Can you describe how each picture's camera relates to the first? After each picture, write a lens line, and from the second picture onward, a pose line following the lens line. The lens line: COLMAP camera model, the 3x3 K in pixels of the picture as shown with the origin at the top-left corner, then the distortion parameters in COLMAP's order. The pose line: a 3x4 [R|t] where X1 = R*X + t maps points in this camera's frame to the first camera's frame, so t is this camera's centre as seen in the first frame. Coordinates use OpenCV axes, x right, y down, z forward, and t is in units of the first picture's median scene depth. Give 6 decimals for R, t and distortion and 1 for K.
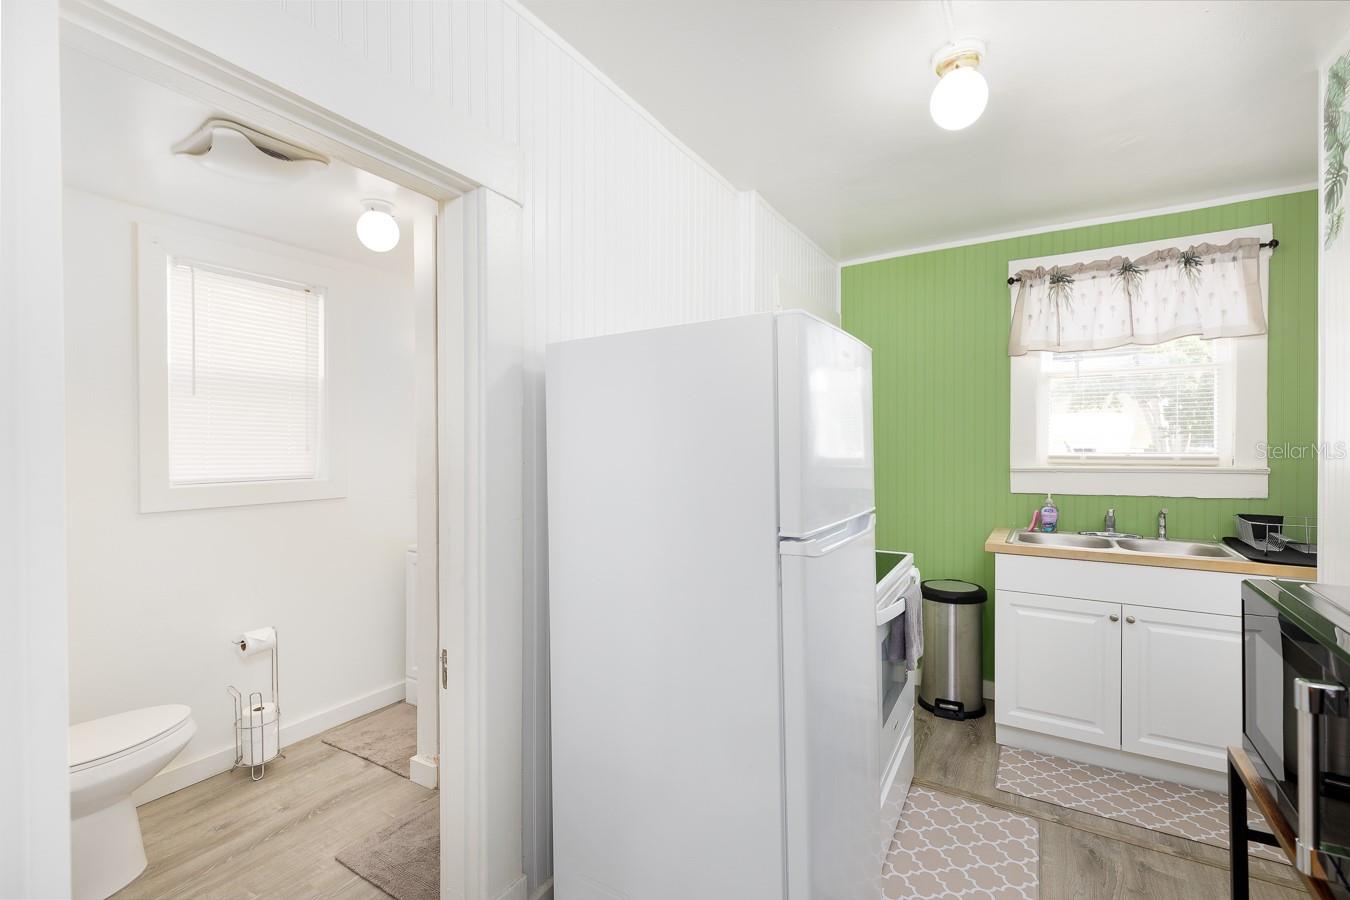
lens RADIAL K [[607.0, 0, 678.3], [0, 607.0, 448.2], [0, 0, 1]] dist [0.002213, 0.000311]
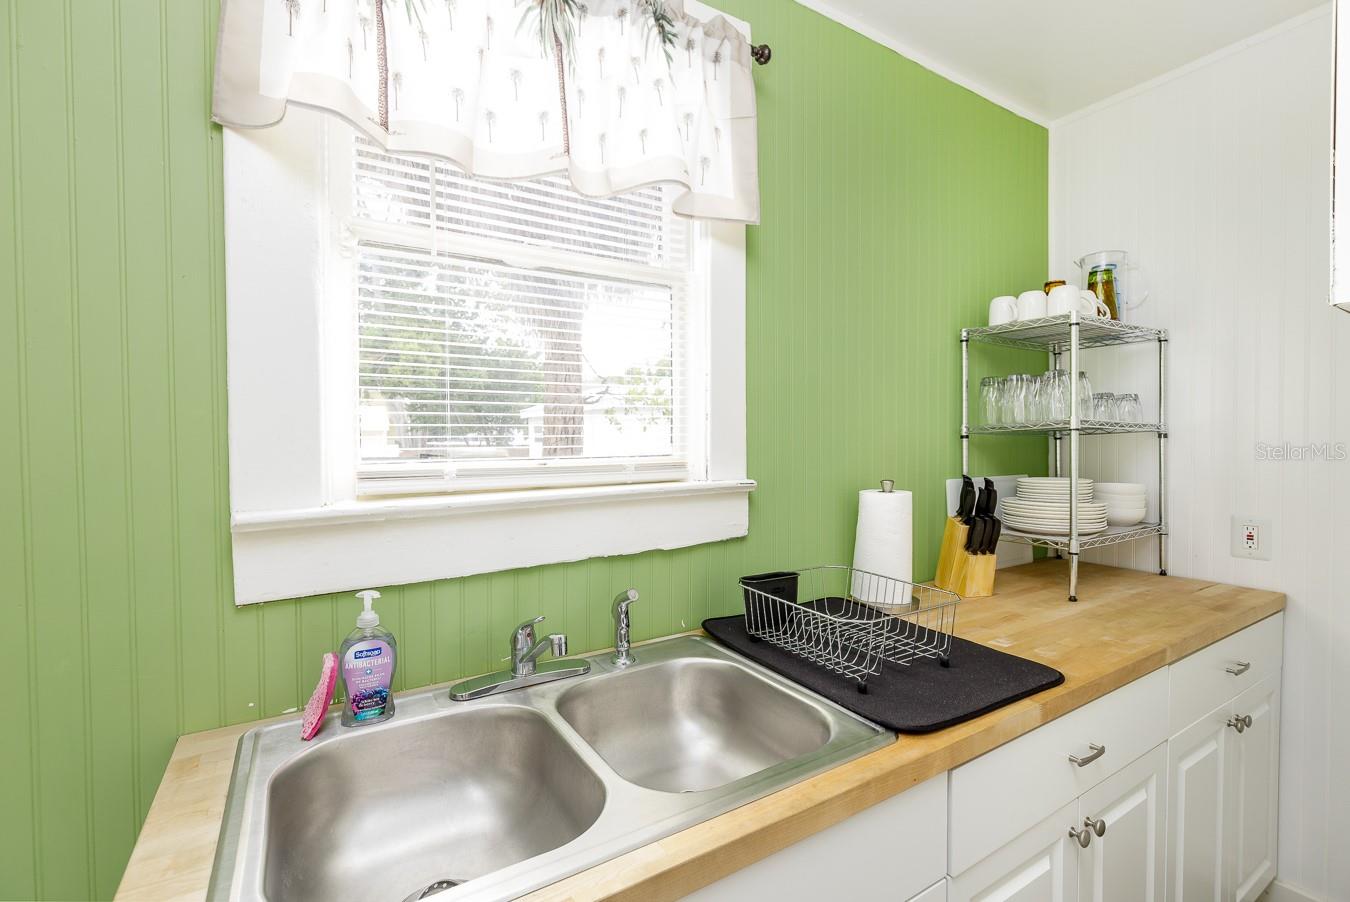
lens RADIAL K [[607.0, 0, 679.4], [0, 607.0, 449.5], [0, 0, 1]] dist [0.002213, 0.000311]
pose [[0.450333, -0.019478, 0.892648, 0.225394], [0.010876, 0.999808, 0.016329, -0.002084], [-0.892794, 0.002355, 0.450458, 0.397665]]
